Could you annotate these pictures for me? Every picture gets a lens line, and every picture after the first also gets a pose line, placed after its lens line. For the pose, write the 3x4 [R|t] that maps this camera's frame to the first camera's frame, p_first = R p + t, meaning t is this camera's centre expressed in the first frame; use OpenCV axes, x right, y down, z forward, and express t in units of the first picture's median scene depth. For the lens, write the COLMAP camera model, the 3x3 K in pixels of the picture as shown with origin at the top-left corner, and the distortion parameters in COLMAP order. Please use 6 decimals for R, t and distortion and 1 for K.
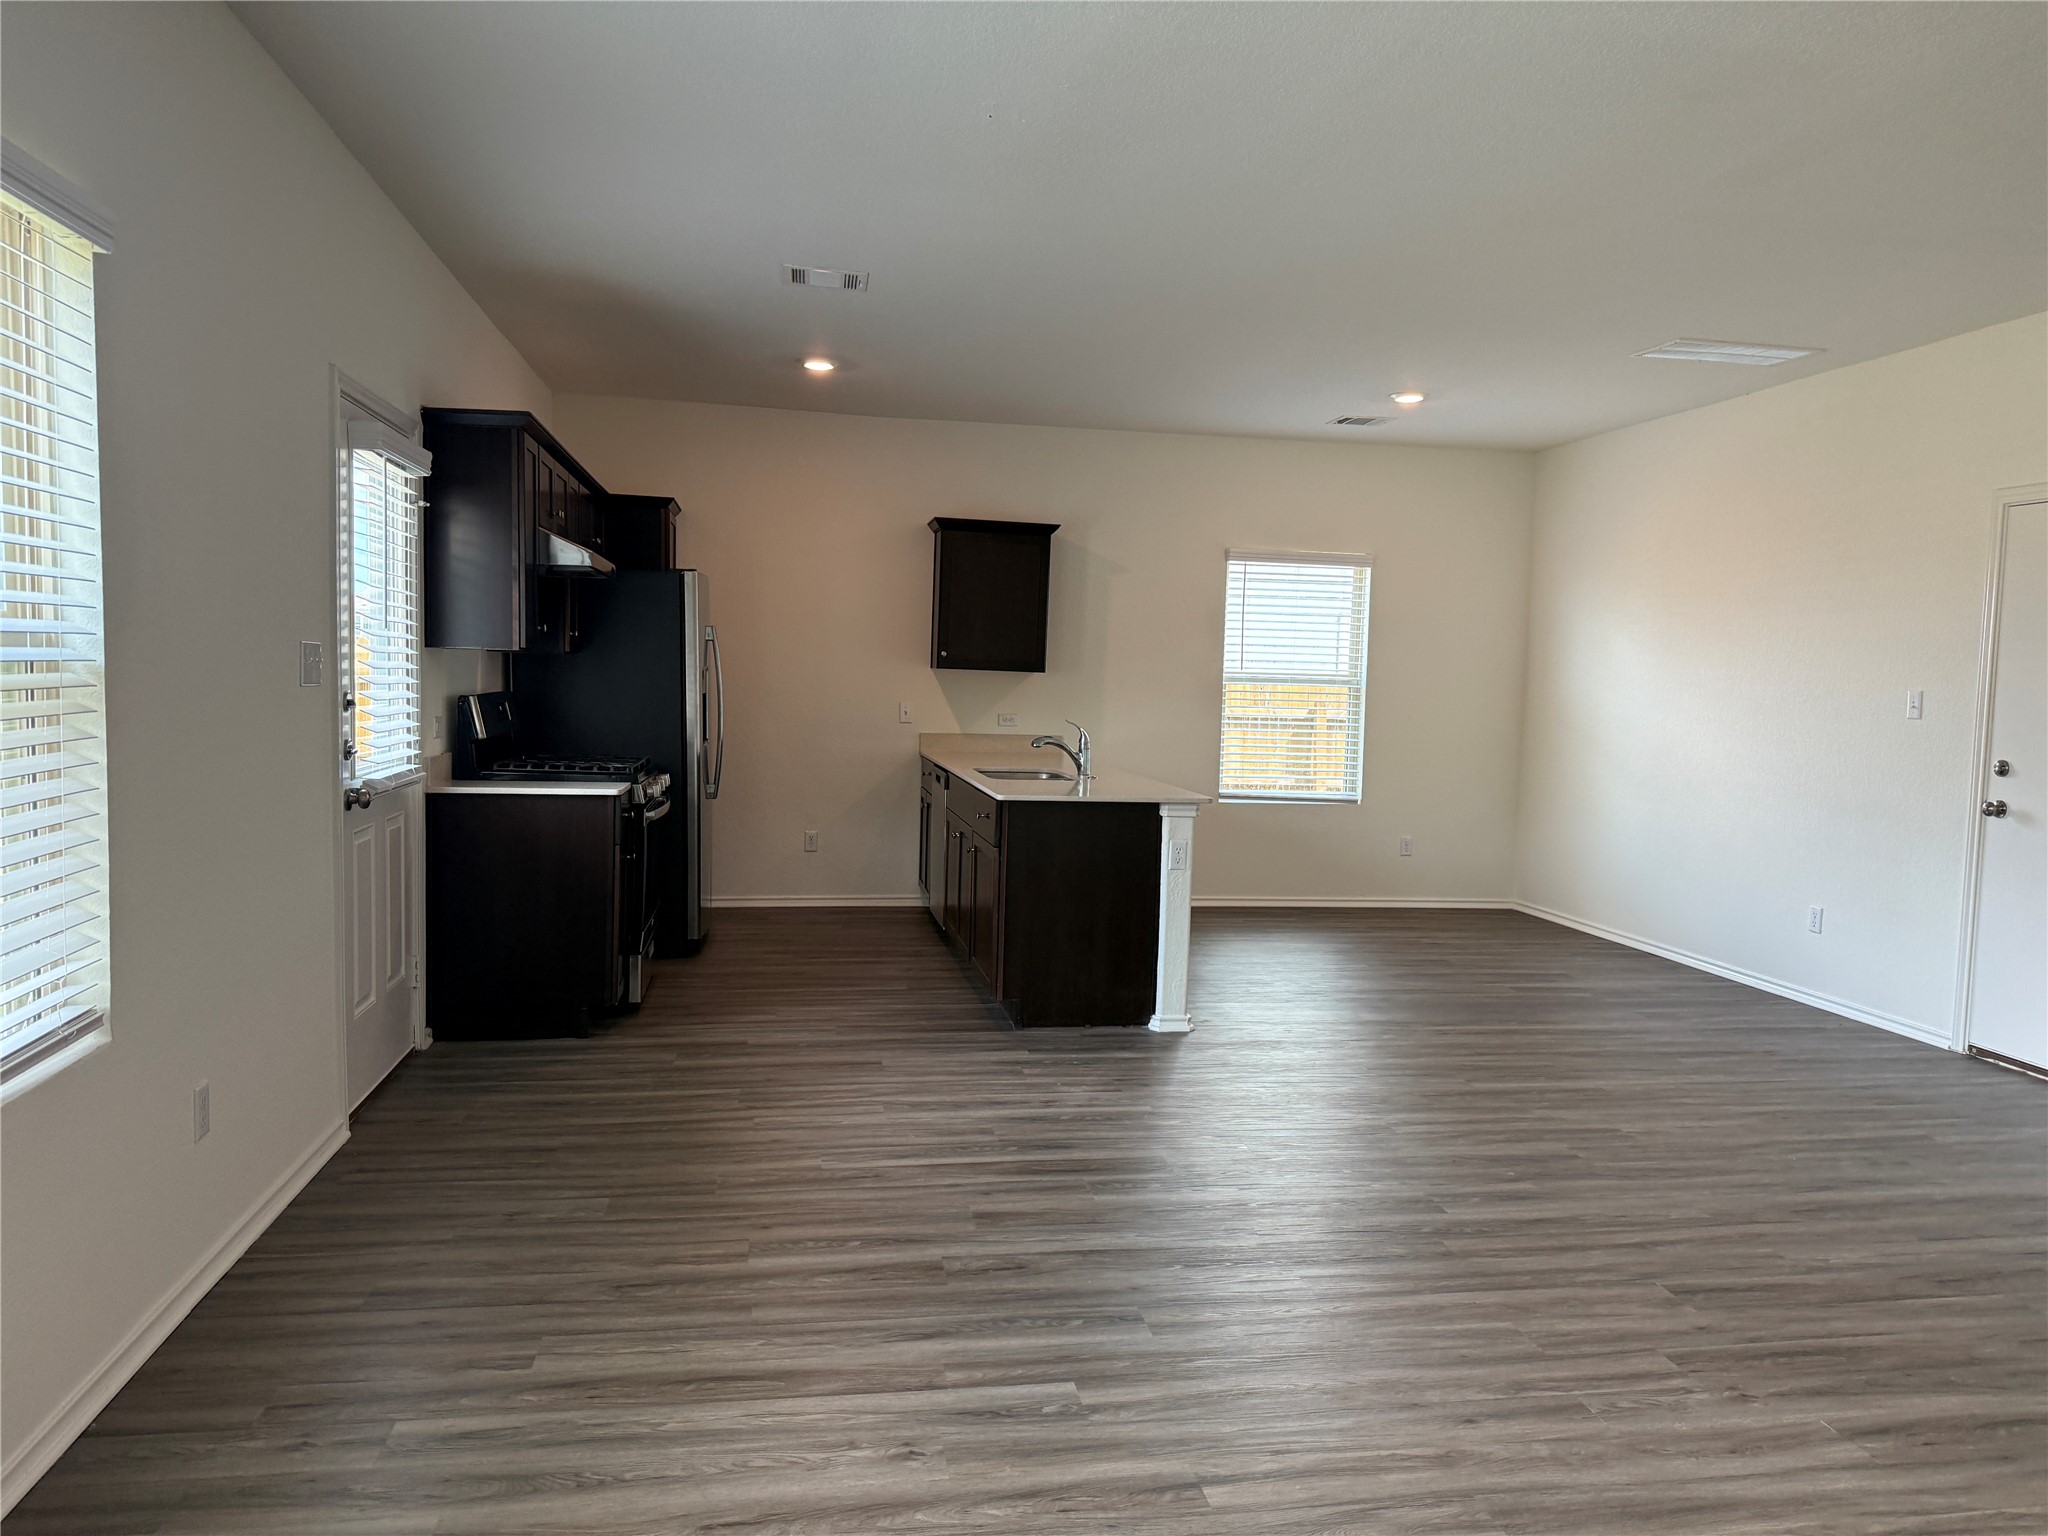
lens RADIAL K [[1436.9, 0, 1024.0], [0, 1436.9, 768.0], [0, 0, 1]] dist [0.085877, -0.133982]
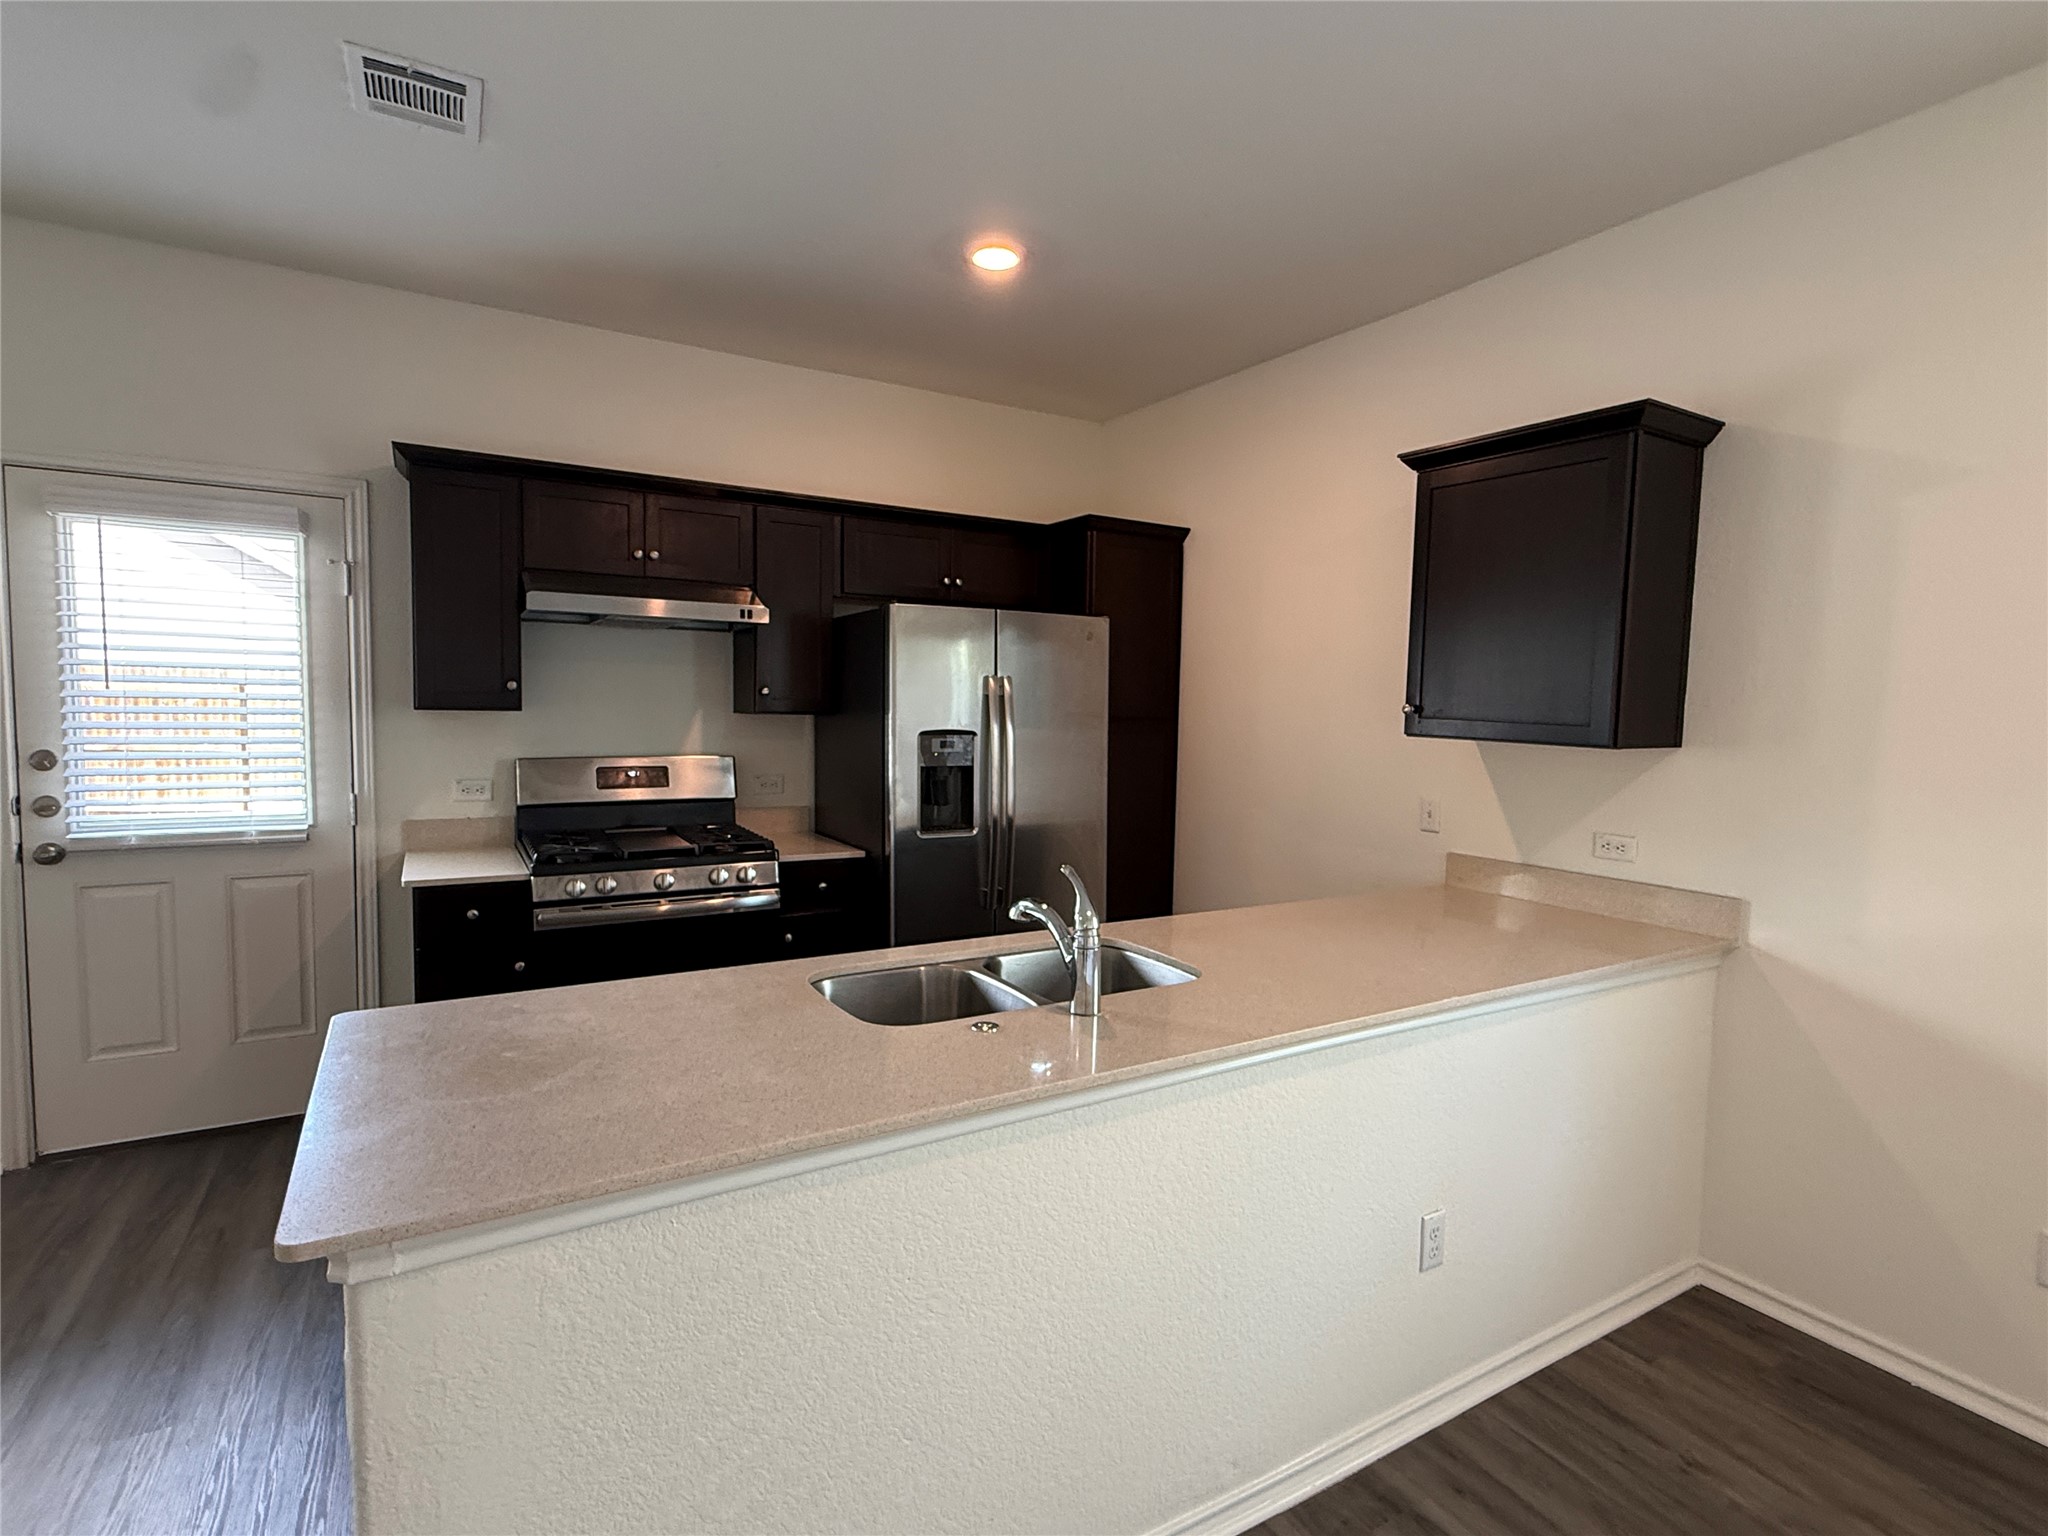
lens RADIAL K [[1006.9, 0, 1024.0], [0, 1006.9, 768.0], [0, 0, 1]] dist [-0.000854, -0.000357]
pose [[0.353357, 0.042089, -0.934541, 0.373932], [-0.071854, 0.997257, 0.017745, -0.084529], [0.932725, 0.060880, 0.355412, 1.143348]]
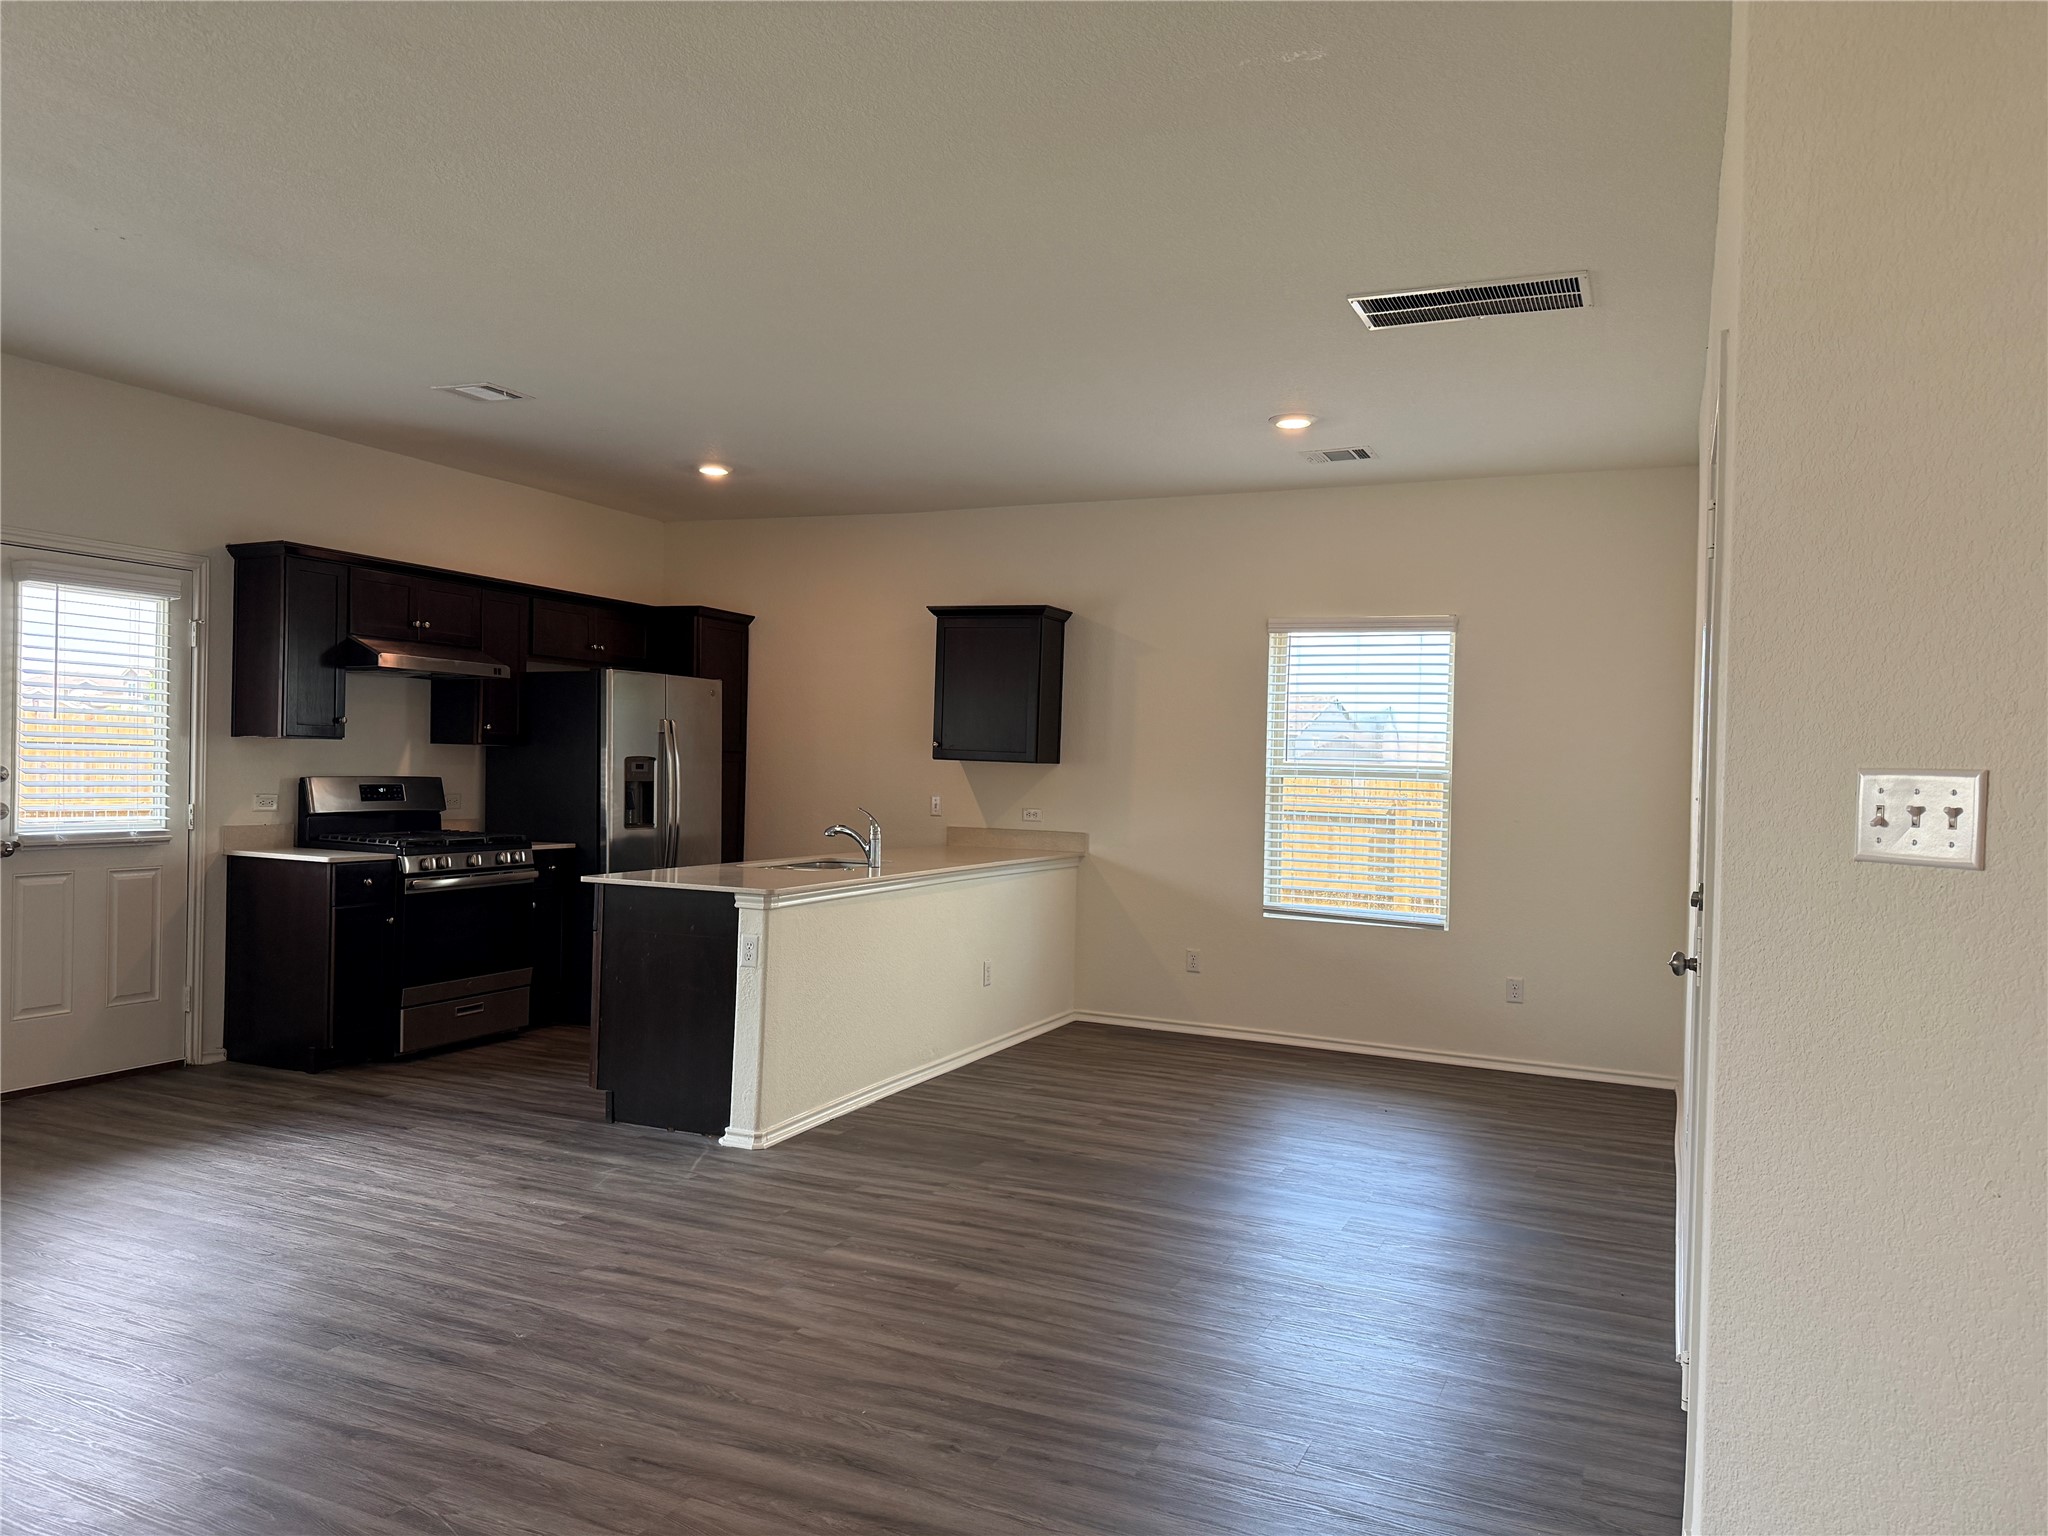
lens RADIAL K [[1436.9, 0, 1024.0], [0, 1436.9, 768.0], [0, 0, 1]] dist [0.085877, -0.133982]
pose [[0.825626, -0.005199, -0.564194, 0.838864], [-0.040680, 0.996807, -0.068715, 0.000868], [0.562750, 0.079684, 0.822778, 0.366209]]
